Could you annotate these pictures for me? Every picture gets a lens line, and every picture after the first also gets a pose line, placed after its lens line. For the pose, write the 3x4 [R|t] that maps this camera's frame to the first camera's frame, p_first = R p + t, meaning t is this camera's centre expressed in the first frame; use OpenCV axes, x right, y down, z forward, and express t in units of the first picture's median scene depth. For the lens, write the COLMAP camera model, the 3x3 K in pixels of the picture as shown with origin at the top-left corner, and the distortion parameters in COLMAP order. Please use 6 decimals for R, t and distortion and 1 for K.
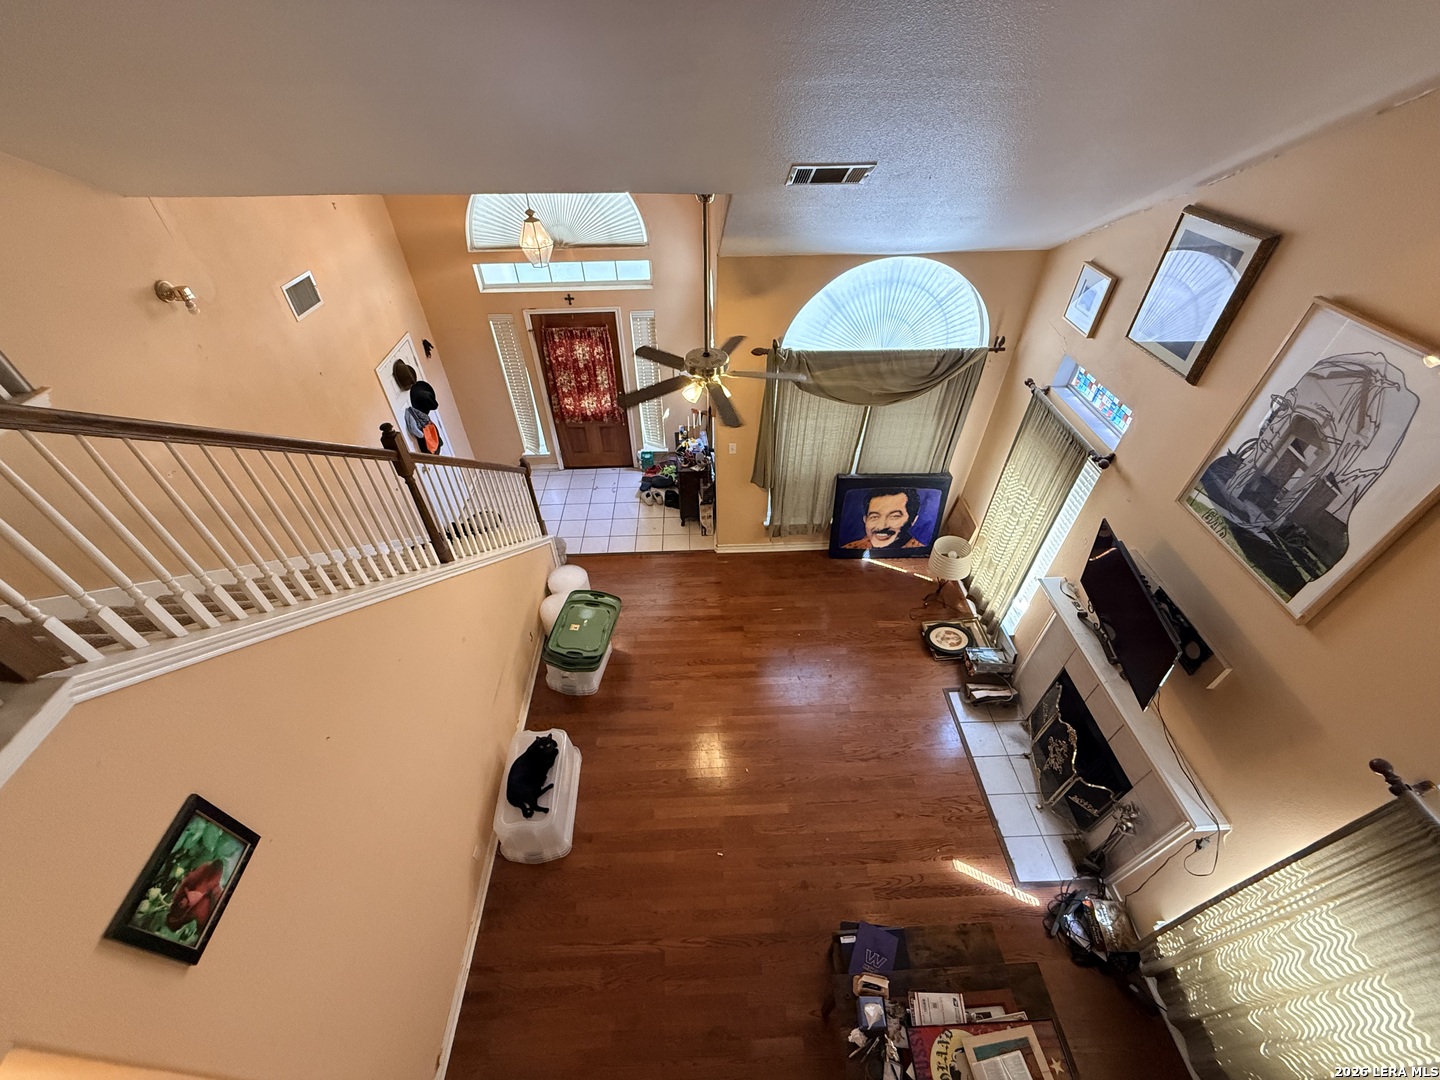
lens RADIAL K [[579.5, 0, 715.9], [0, 579.5, 537.4], [0, 0, 1]] dist [0.003835, 0.000220]
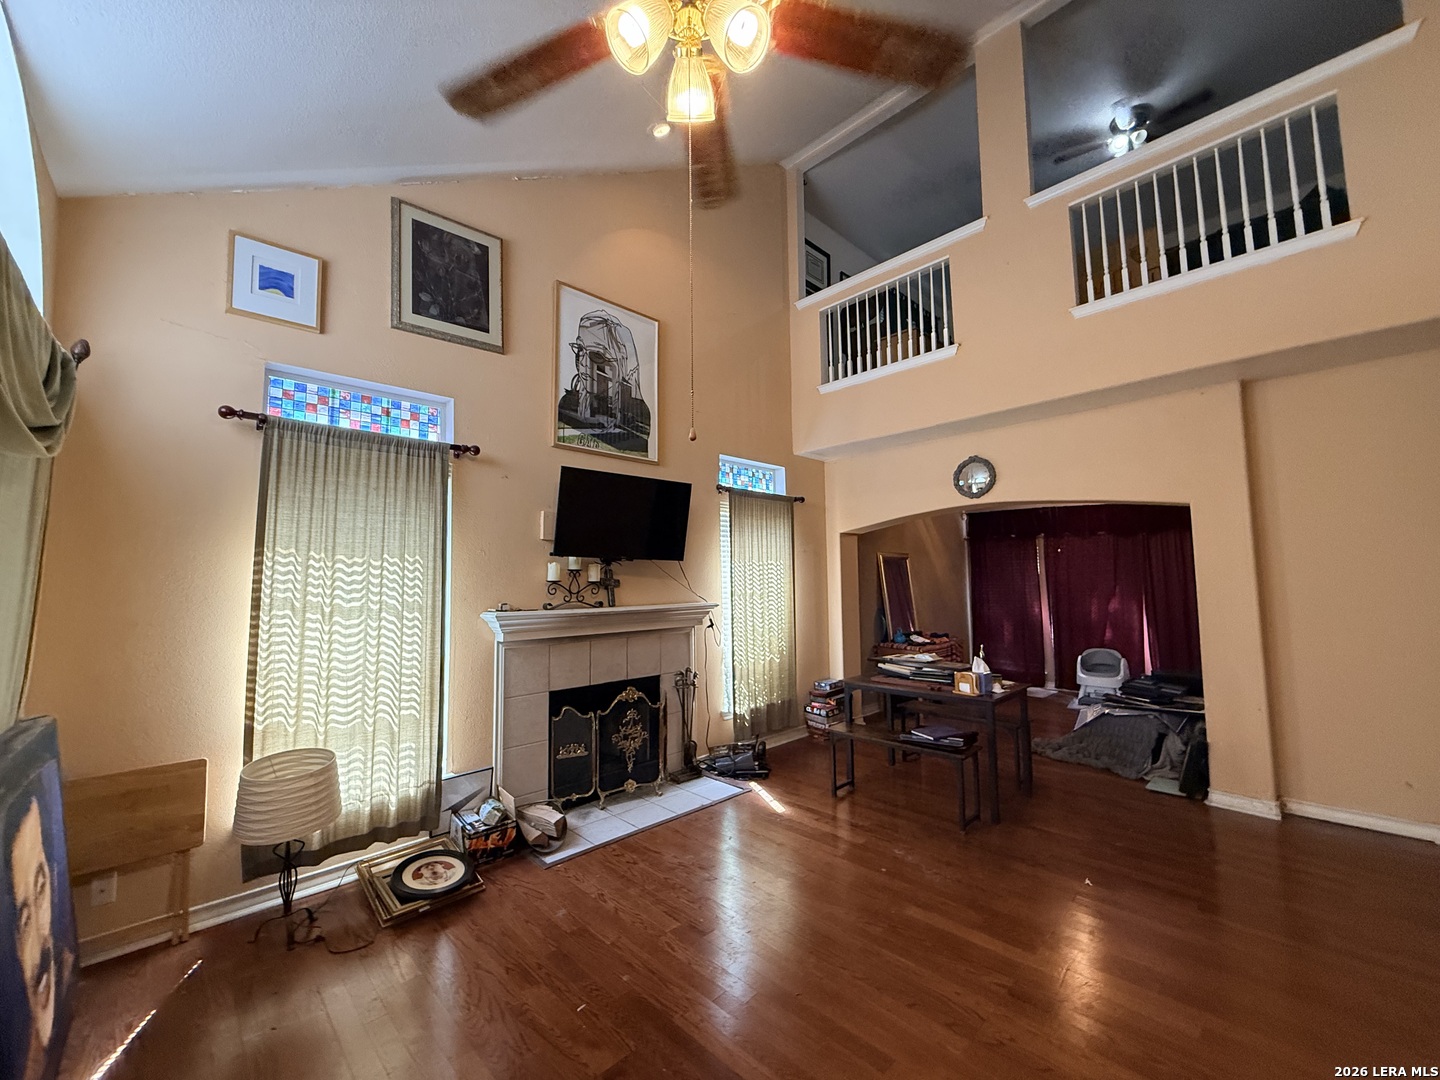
lens RADIAL K [[579.5, 0, 721.9], [0, 579.5, 534.5], [0, 0, 1]] dist [0.003835, 0.000220]
pose [[-0.673450, 0.074011, 0.735518, -0.175323], [0.512672, 0.763579, 0.392574, -0.129083], [-0.532571, 0.641459, -0.552176, 0.970746]]
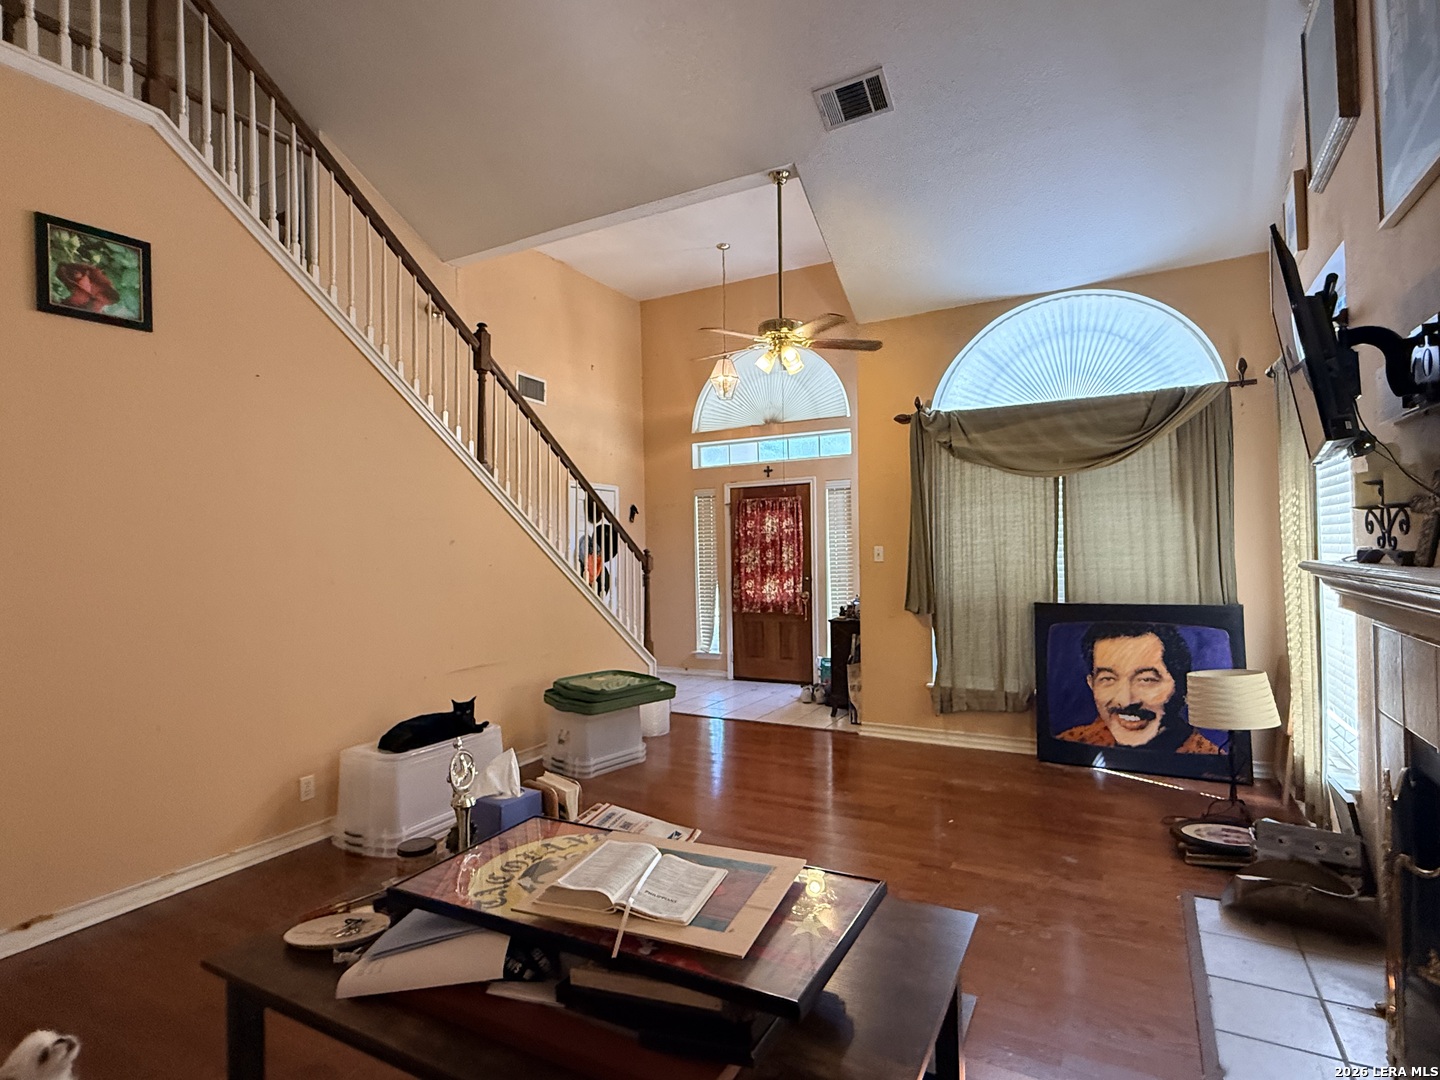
lens RADIAL K [[742.0, 0, 718.6], [0, 742.0, 535.2], [0, 0, 1]] dist [0.000717, -0.001016]
pose [[0.853491, -0.019927, -0.520726, 0.373791], [-0.343536, 0.729865, -0.591000, 0.500995], [0.391837, 0.683301, 0.616087, 0.305952]]
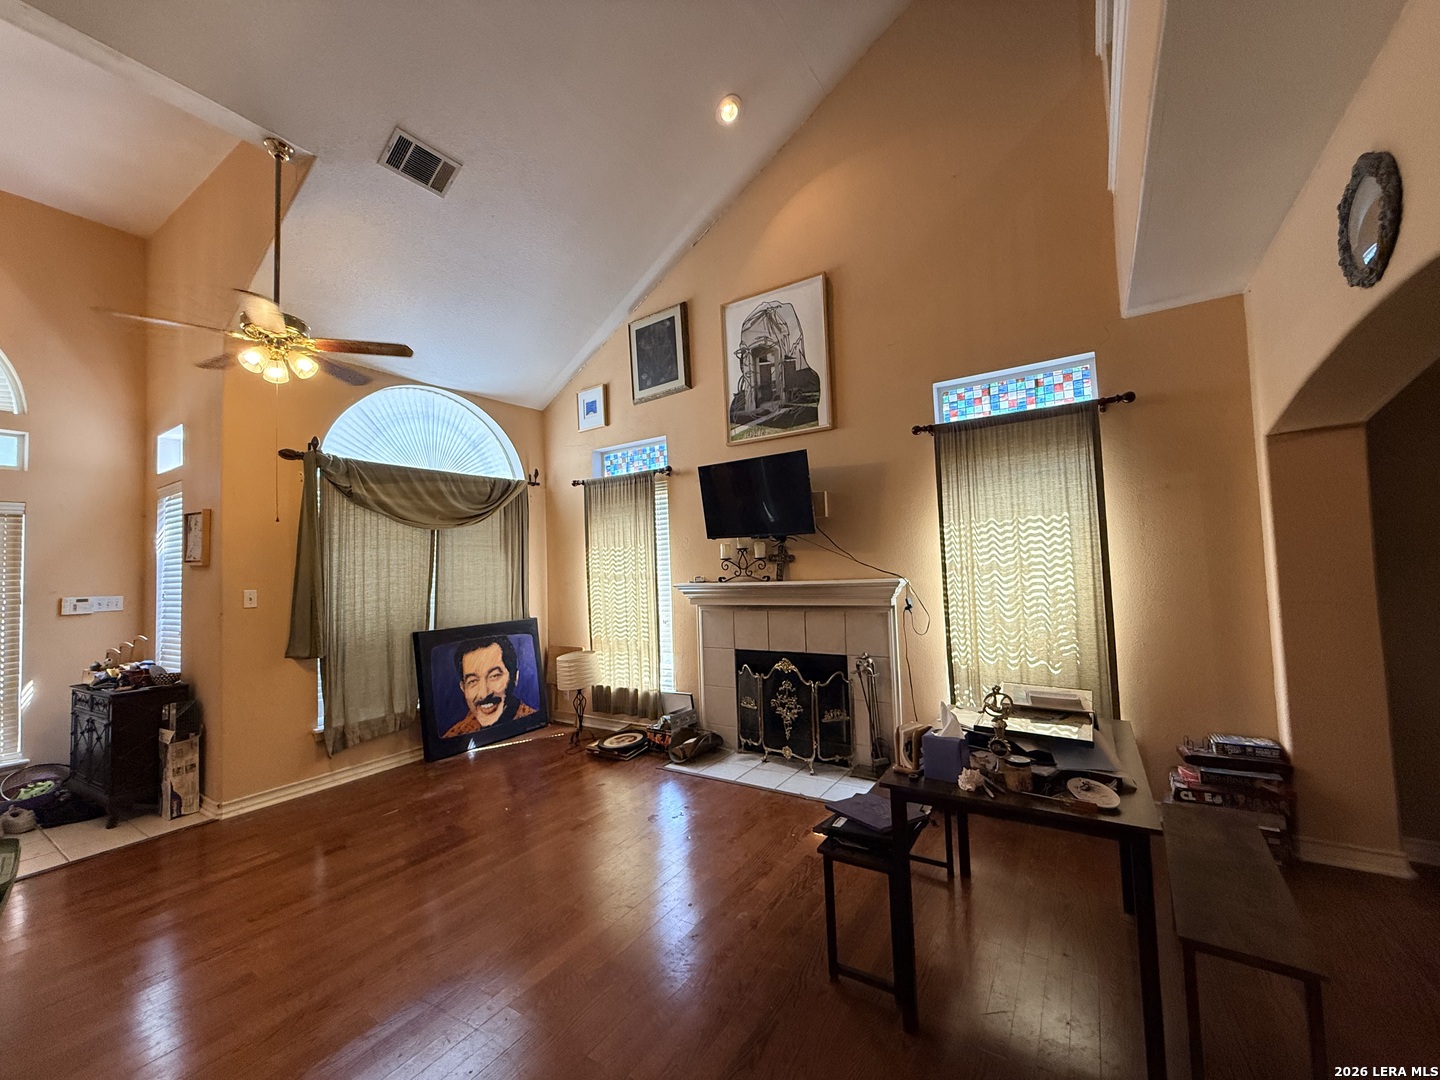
lens RADIAL K [[579.5, 0, 717.5], [0, 579.5, 537.5], [0, 0, 1]] dist [0.003835, 0.000220]
pose [[0.579143, 0.029060, 0.814708, -0.218756], [0.576891, 0.691510, -0.434754, 0.422487], [-0.576013, 0.721782, 0.383718, 0.389556]]
